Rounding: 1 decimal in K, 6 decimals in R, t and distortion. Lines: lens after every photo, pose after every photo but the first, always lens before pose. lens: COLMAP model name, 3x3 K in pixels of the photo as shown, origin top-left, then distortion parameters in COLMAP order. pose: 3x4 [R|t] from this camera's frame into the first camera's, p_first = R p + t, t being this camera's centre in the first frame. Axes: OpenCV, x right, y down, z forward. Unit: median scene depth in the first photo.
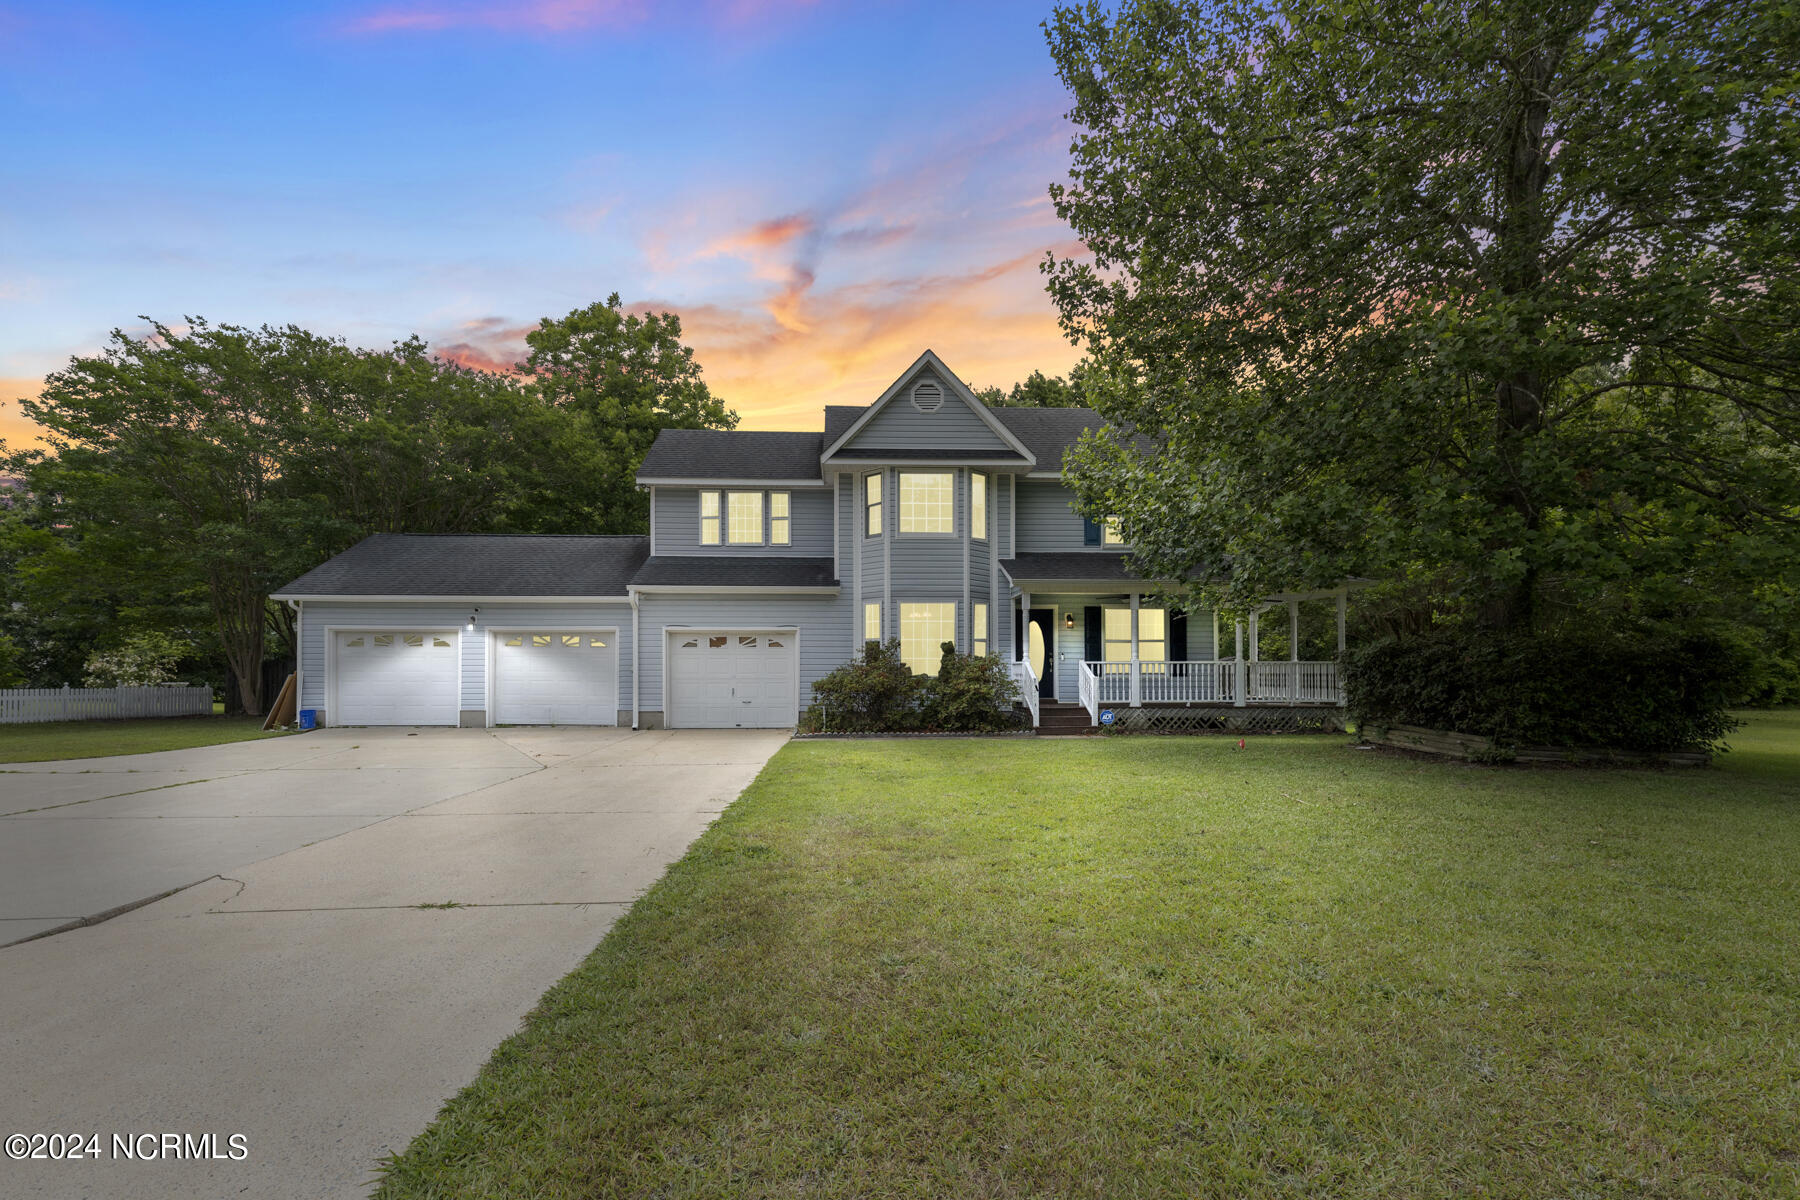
lens RADIAL K [[829.3, 0, 889.0], [0, 829.3, 667.9], [0, 0, 1]] dist [0.001294, 0.000175]
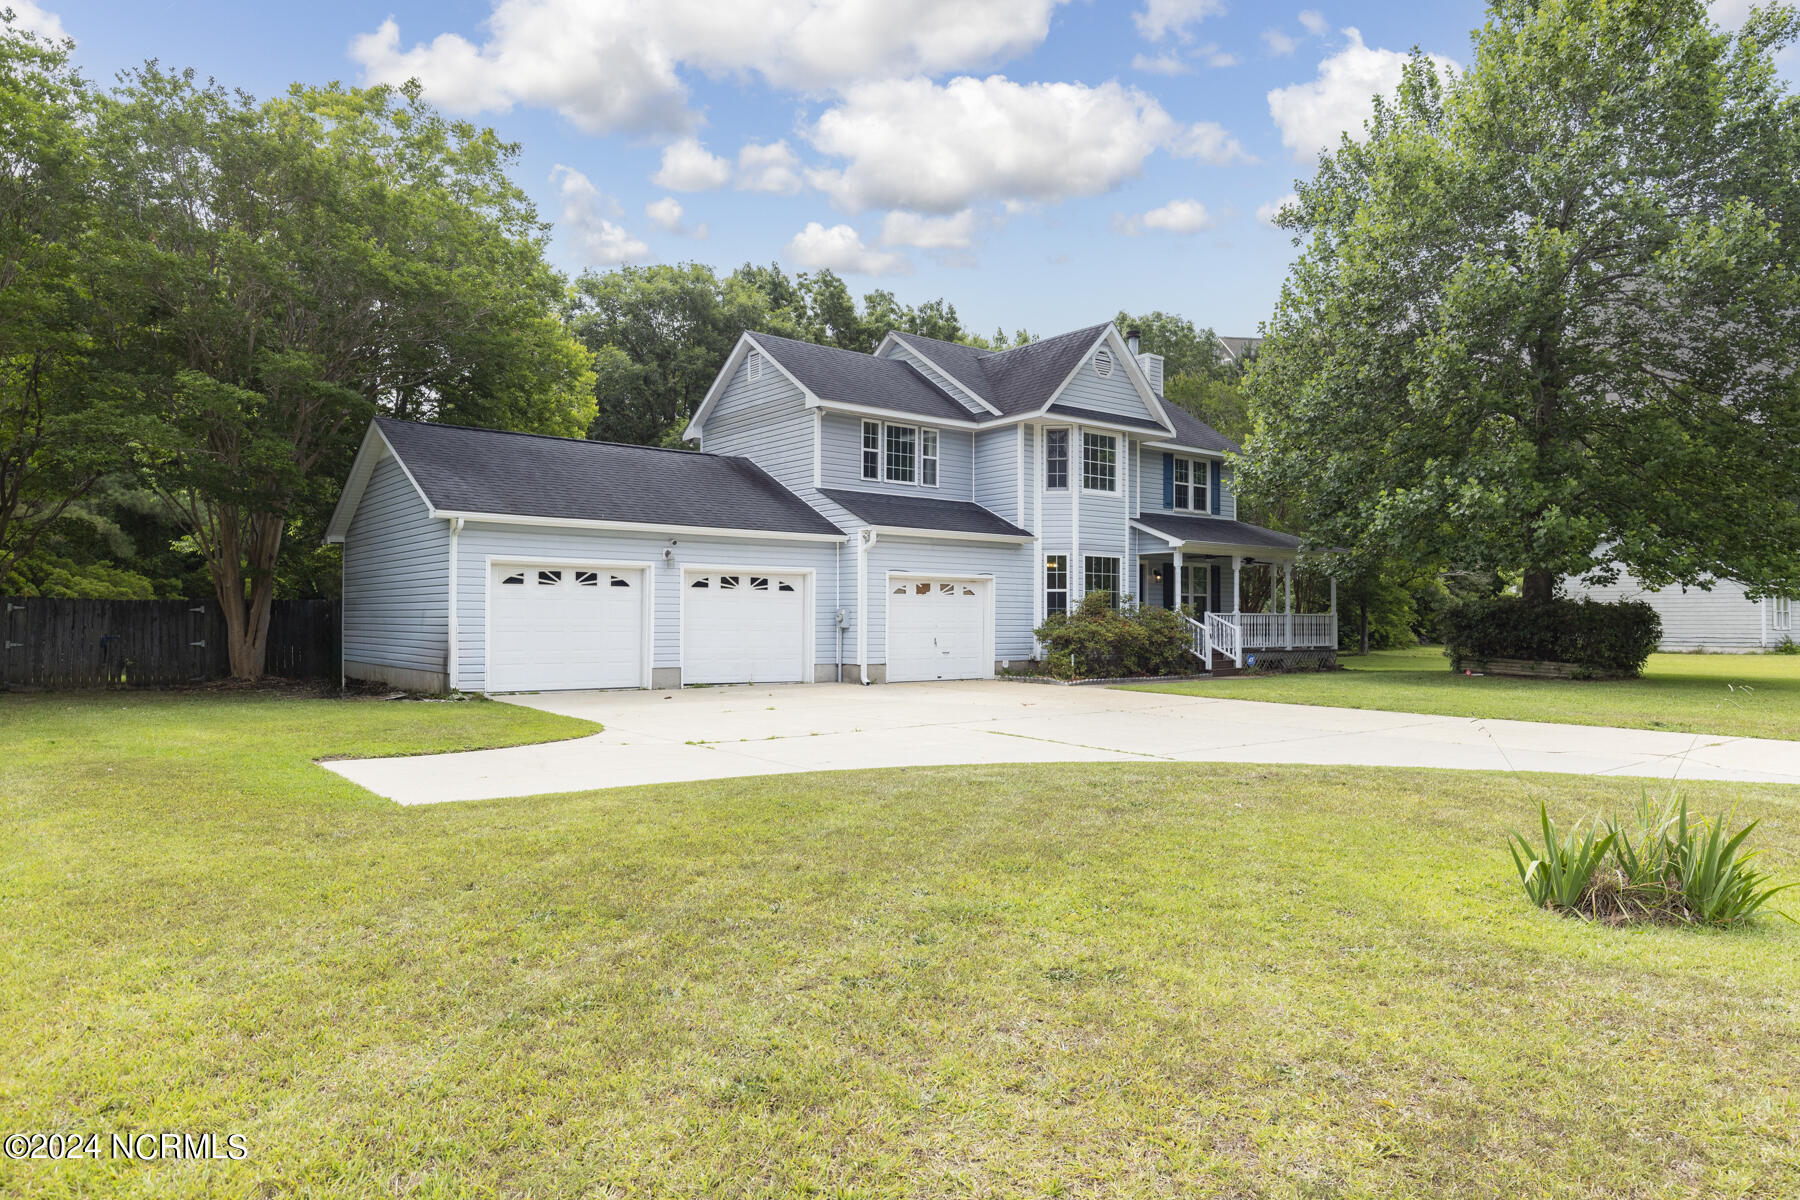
lens RADIAL K [[1128.3, 0, 901.0], [0, 1128.3, 599.8], [0, 0, 1]] dist [-0.006118, -0.000661]
pose [[0.810829, 0.014605, 0.585100, -0.986570], [-0.008702, 0.999879, -0.012900, -0.001806], [-0.585218, 0.005368, 0.810858, -0.022557]]
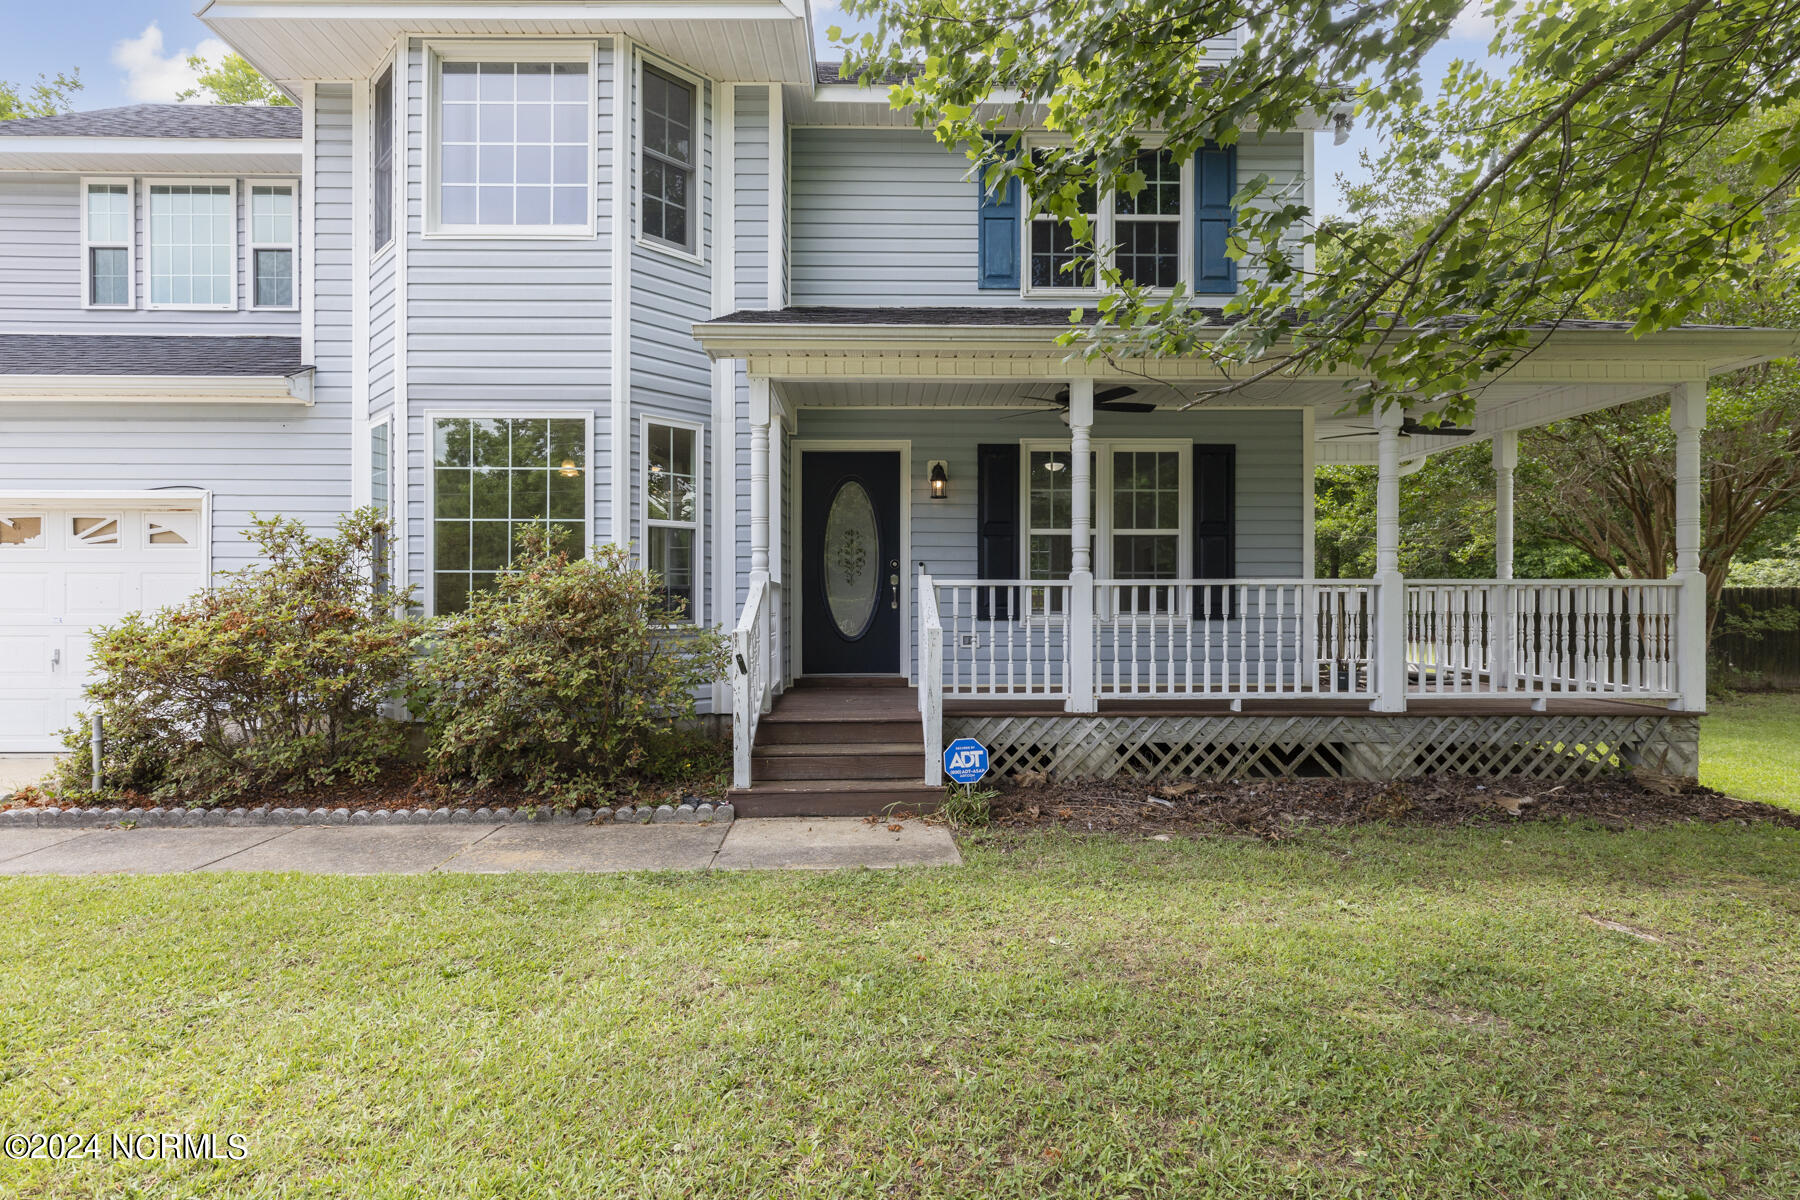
lens RADIAL K [[877.0, 0, 898.4], [0, 877.0, 601.3], [0, 0, 1]] dist [0.002203, 0.000177]
pose [[0.999581, 0.001087, -0.028910, 0.221319], [-0.000790, 0.999947, 0.010289, -0.002353], [0.028920, -0.010262, 0.999529, 0.606203]]
